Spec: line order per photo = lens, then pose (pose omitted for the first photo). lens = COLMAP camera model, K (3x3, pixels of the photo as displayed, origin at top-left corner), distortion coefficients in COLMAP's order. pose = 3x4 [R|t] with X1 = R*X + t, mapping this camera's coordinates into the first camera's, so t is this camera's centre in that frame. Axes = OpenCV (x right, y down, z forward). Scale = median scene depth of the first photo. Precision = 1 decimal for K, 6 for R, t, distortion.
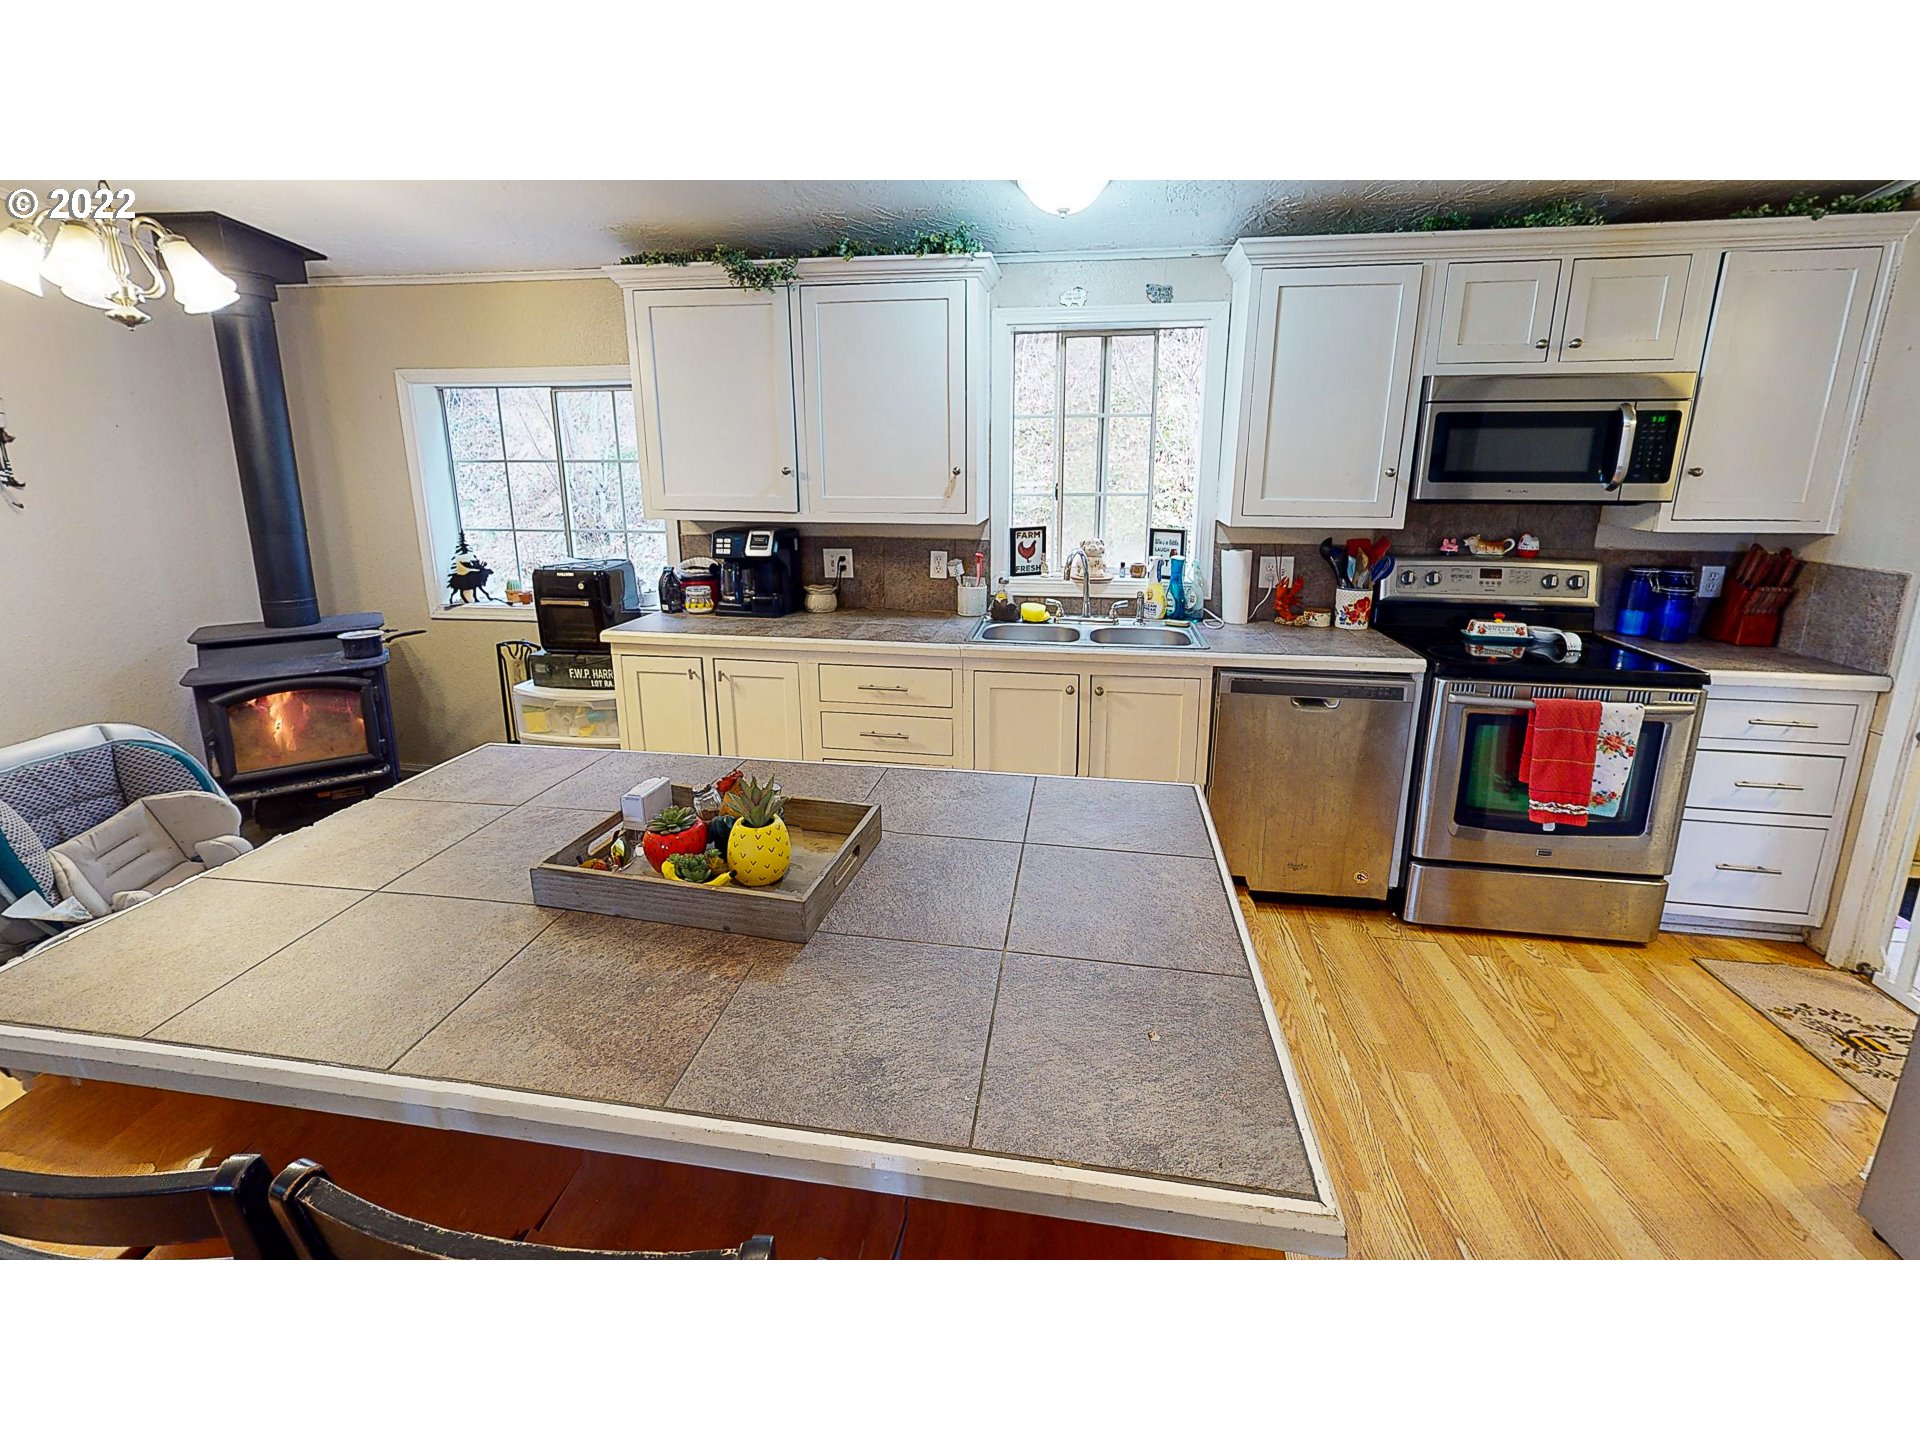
lens RADIAL K [[828.5, 0, 951.0], [0, 828.5, 637.5], [0, 0, 1]] dist [-0.003004, 0.000359]
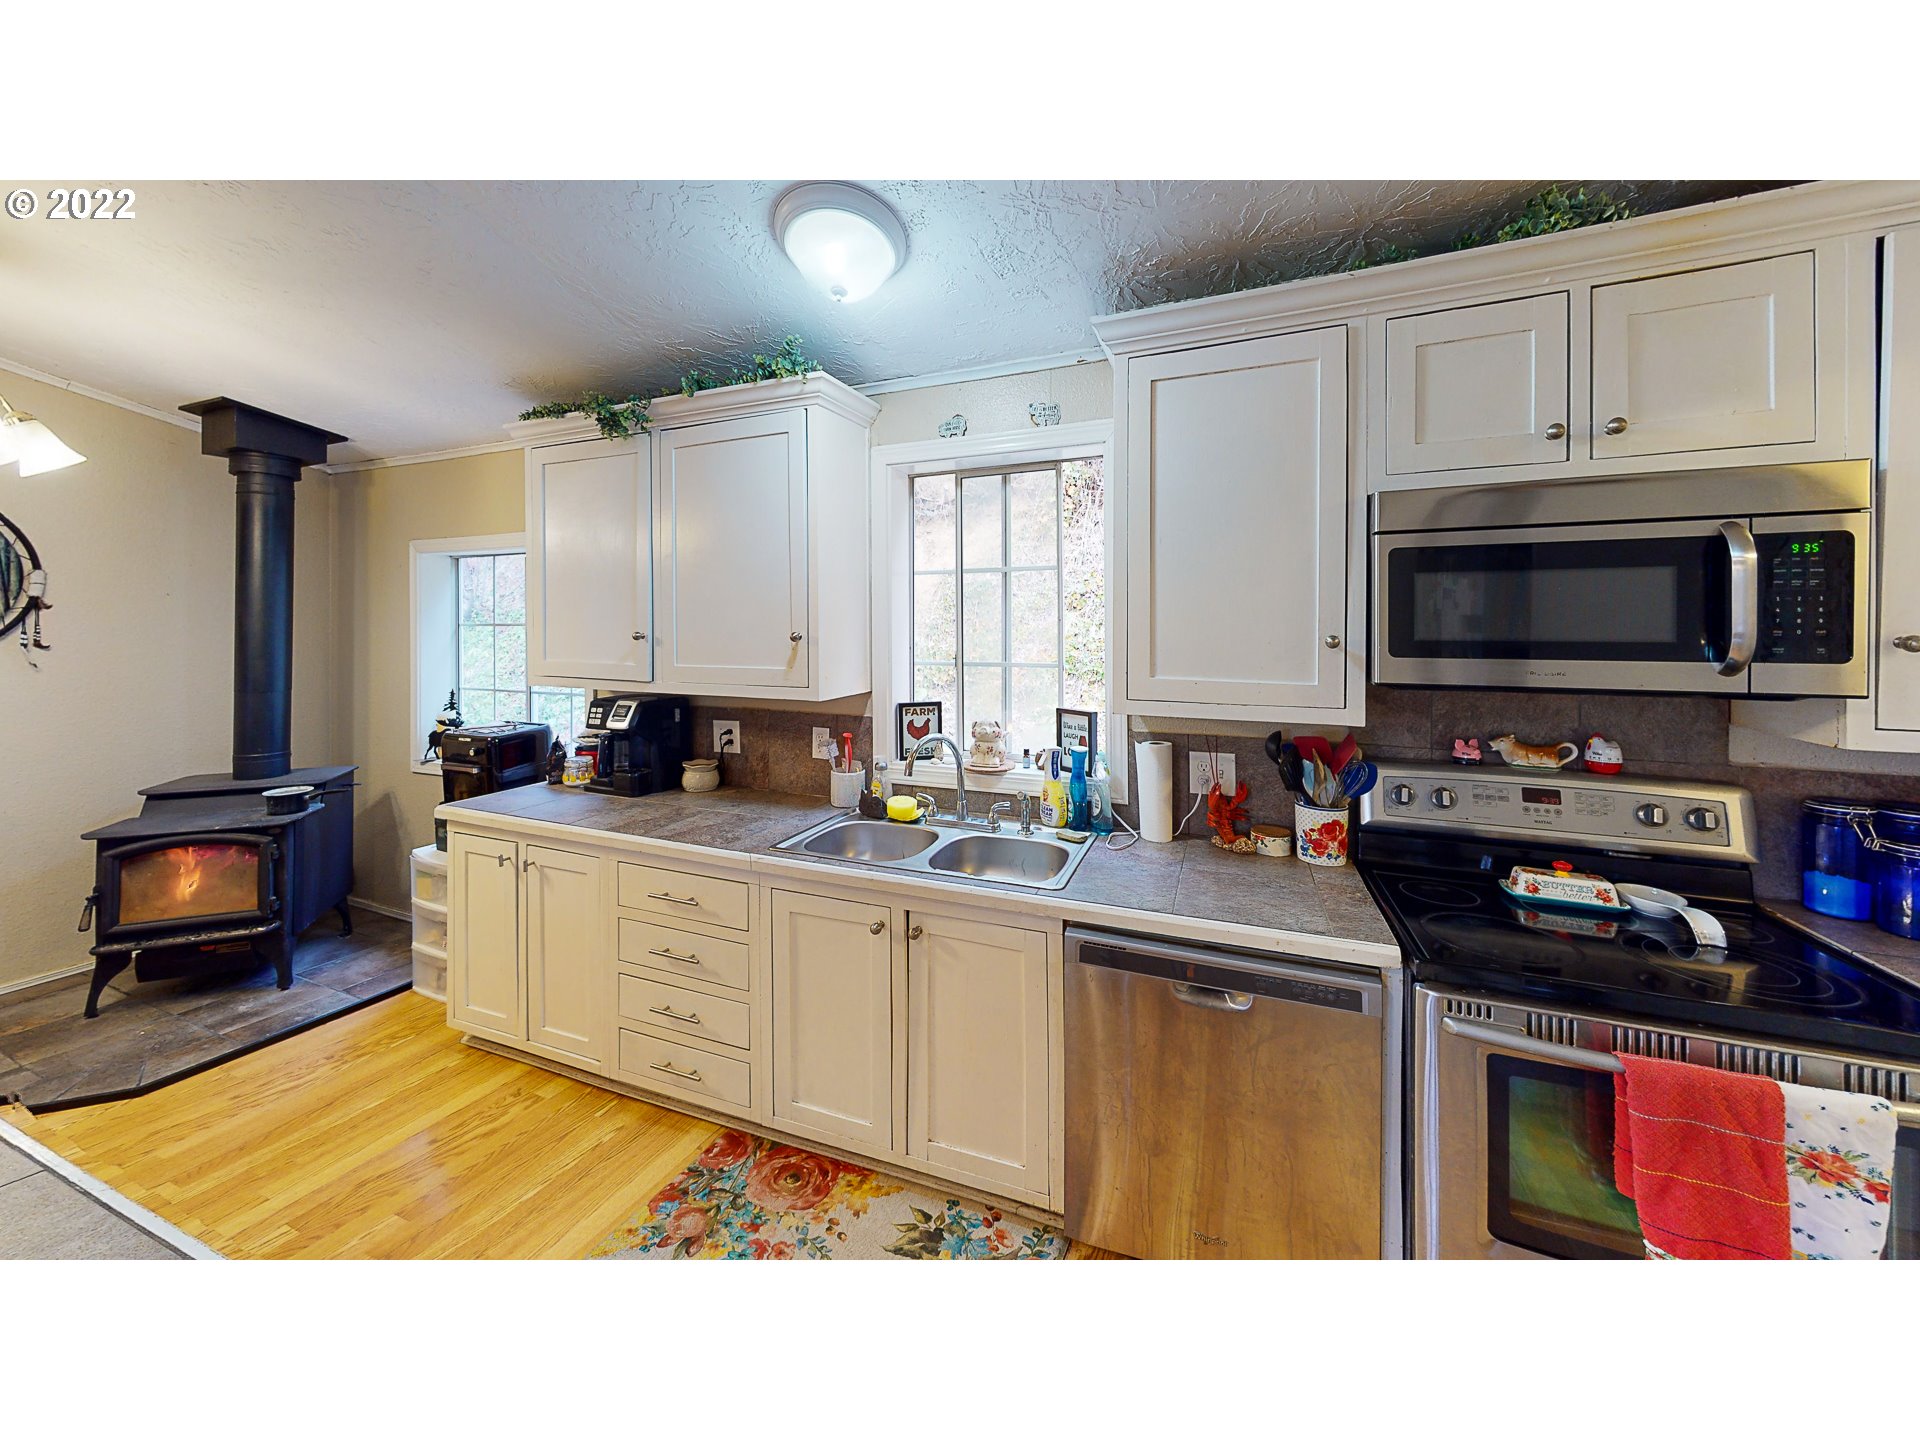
lens RADIAL K [[760.3, 0, 969.7], [0, 760.3, 699.1], [0, 0, 1]] dist [-0.002068, 0.000192]
pose [[0.967246, 0.022358, -0.252854, 0.365374], [-0.047790, 0.994340, -0.094888, -0.073497], [0.249301, 0.103864, 0.962840, 0.315192]]
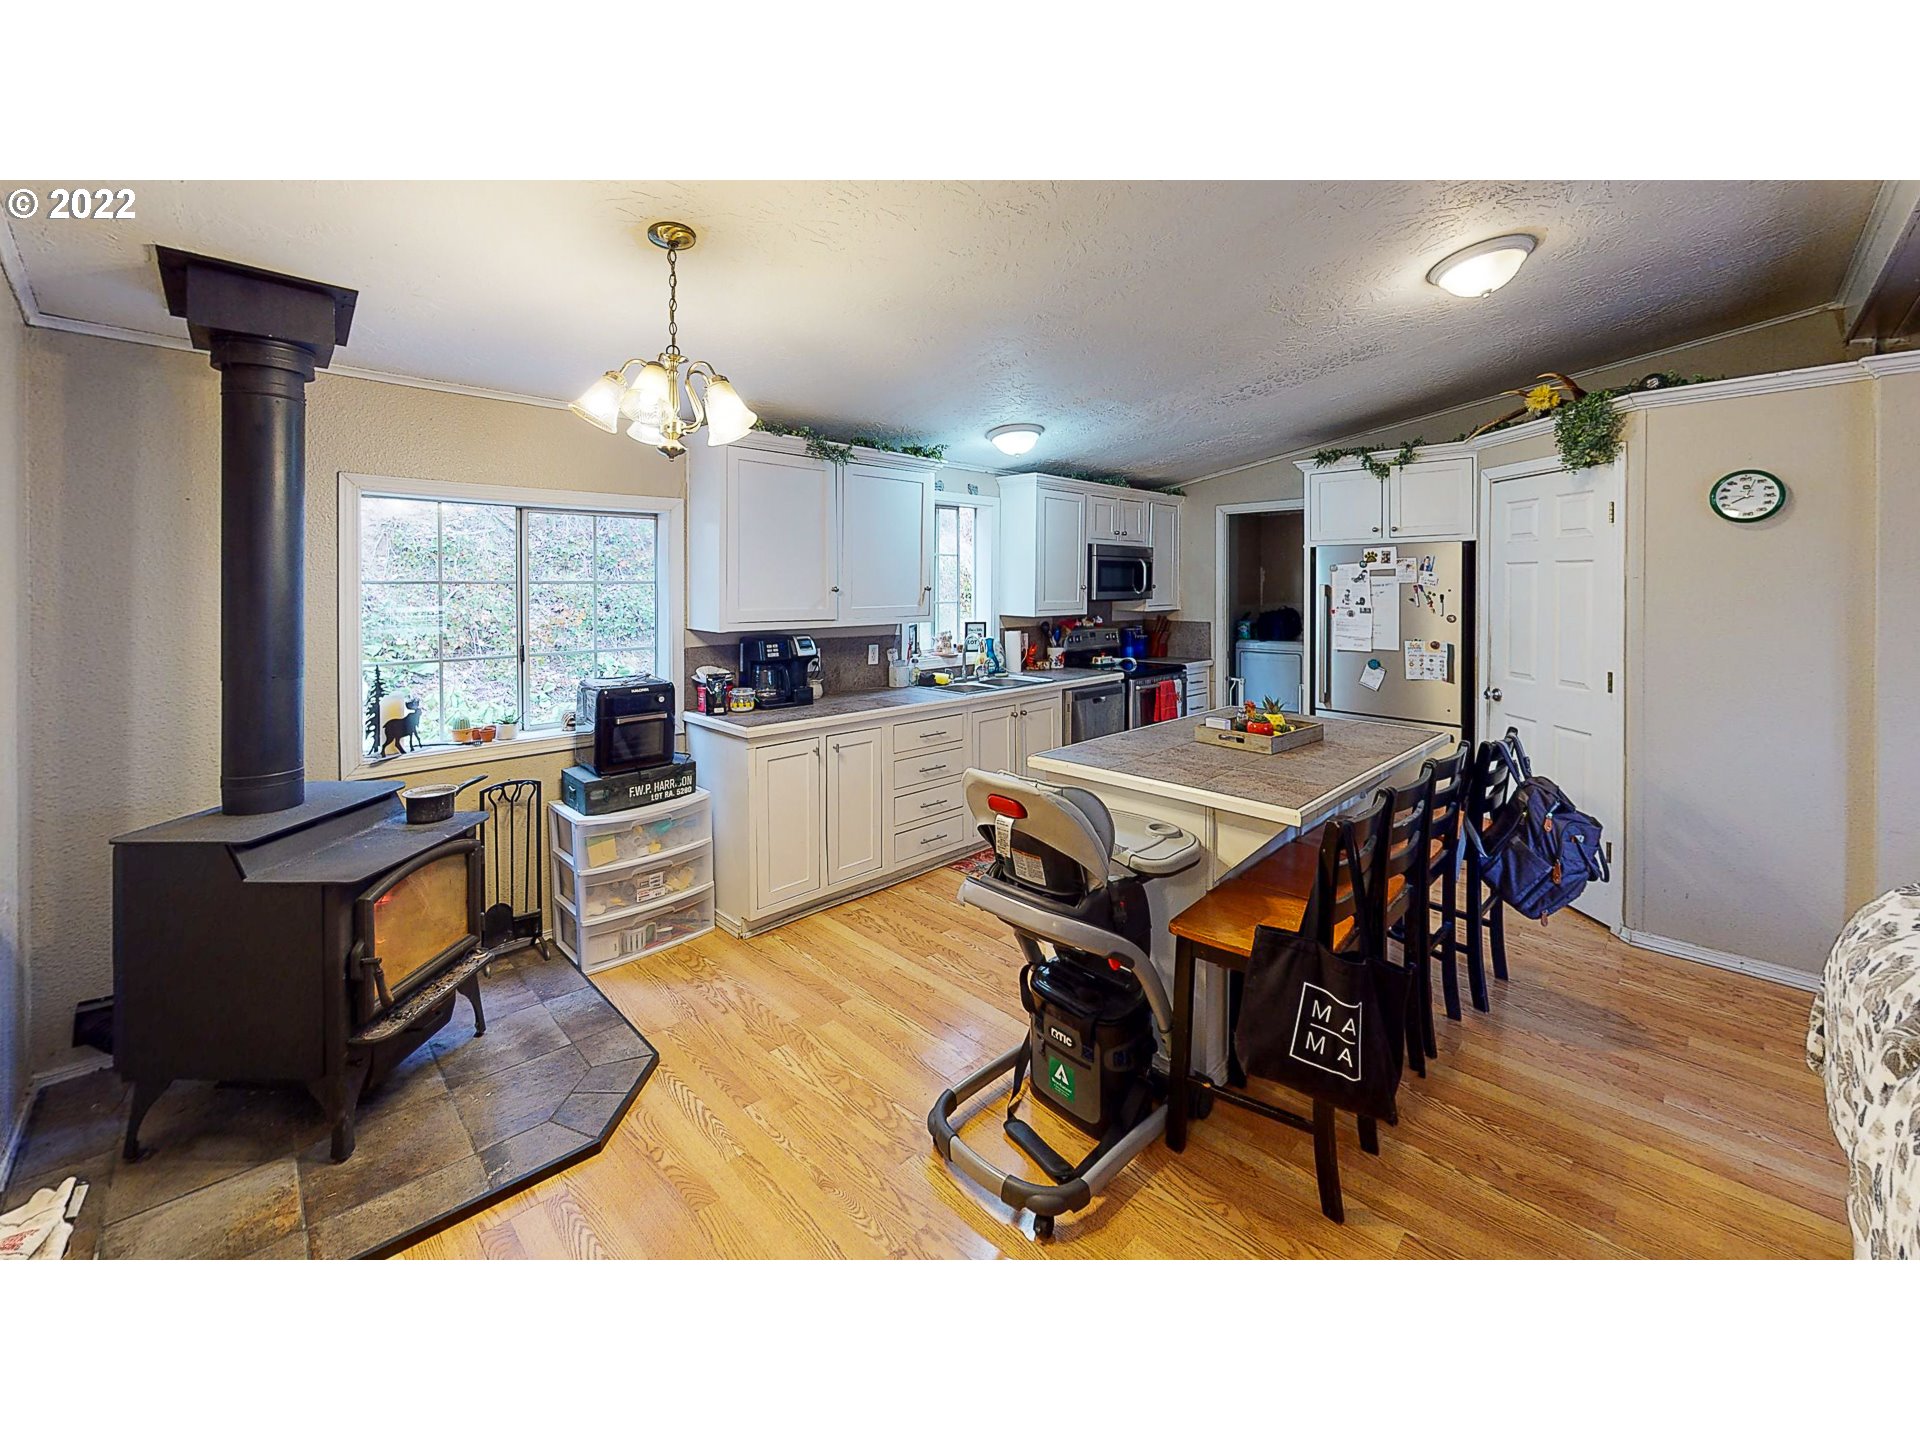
lens RADIAL K [[753.6, 0, 971.5], [0, 753.6, 603.6], [0, 0, 1]] dist [0.016817, 0.000174]
pose [[0.582001, -0.022421, 0.812879, -1.065520], [0.168158, 0.981332, -0.093330, -0.027992], [-0.795612, 0.191011, 0.574906, 0.125790]]
